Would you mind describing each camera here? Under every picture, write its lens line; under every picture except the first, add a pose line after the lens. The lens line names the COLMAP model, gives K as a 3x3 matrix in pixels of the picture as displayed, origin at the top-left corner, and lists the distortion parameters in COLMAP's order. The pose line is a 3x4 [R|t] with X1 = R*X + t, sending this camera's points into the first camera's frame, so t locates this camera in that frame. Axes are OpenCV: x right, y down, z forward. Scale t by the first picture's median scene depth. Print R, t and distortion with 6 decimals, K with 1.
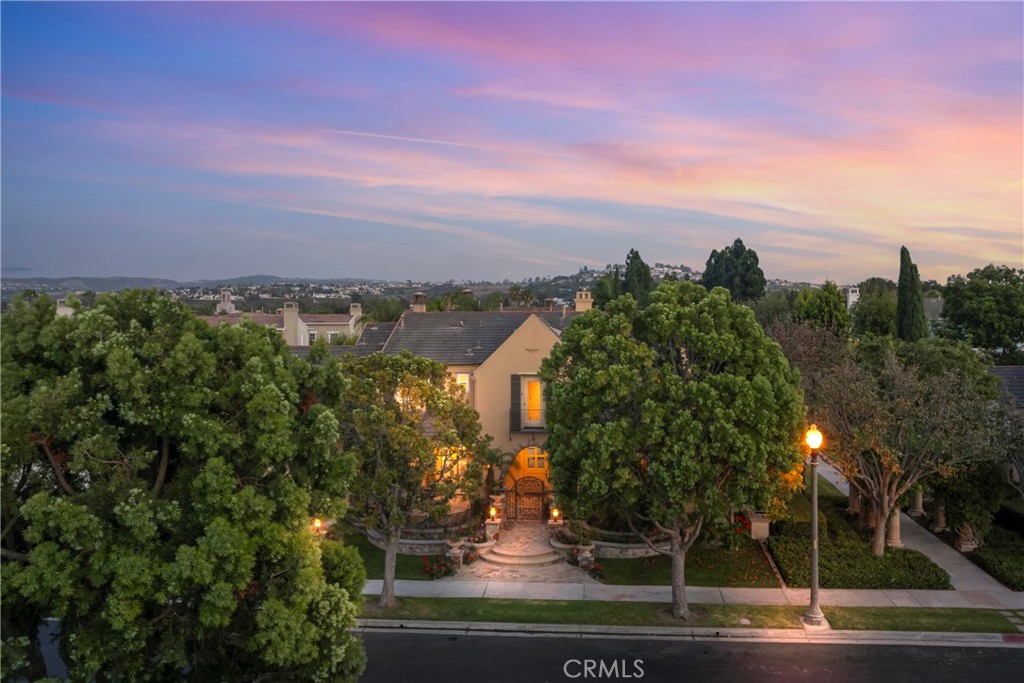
lens RADIAL K [[696.2, 0, 504.8], [0, 696.2, 333.7], [0, 0, 1]] dist [-0.036298, 0.001052]
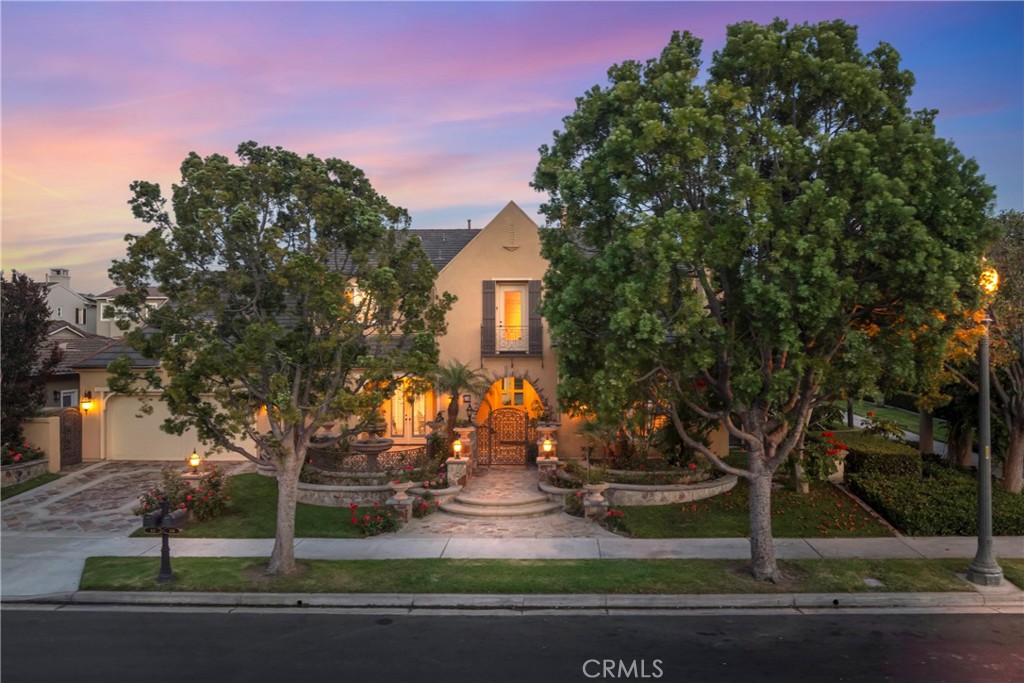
lens RADIAL K [[695.4, 0, 512.0], [0, 695.4, 341.5], [0, 0, 1]] dist [-0.038291, 0.005806]
pose [[0.998465, -0.000527, 0.055375, -0.001391], [-0.000068, 0.999942, 0.010748, 0.193792], [-0.055378, -0.010735, 0.998408, 0.406615]]
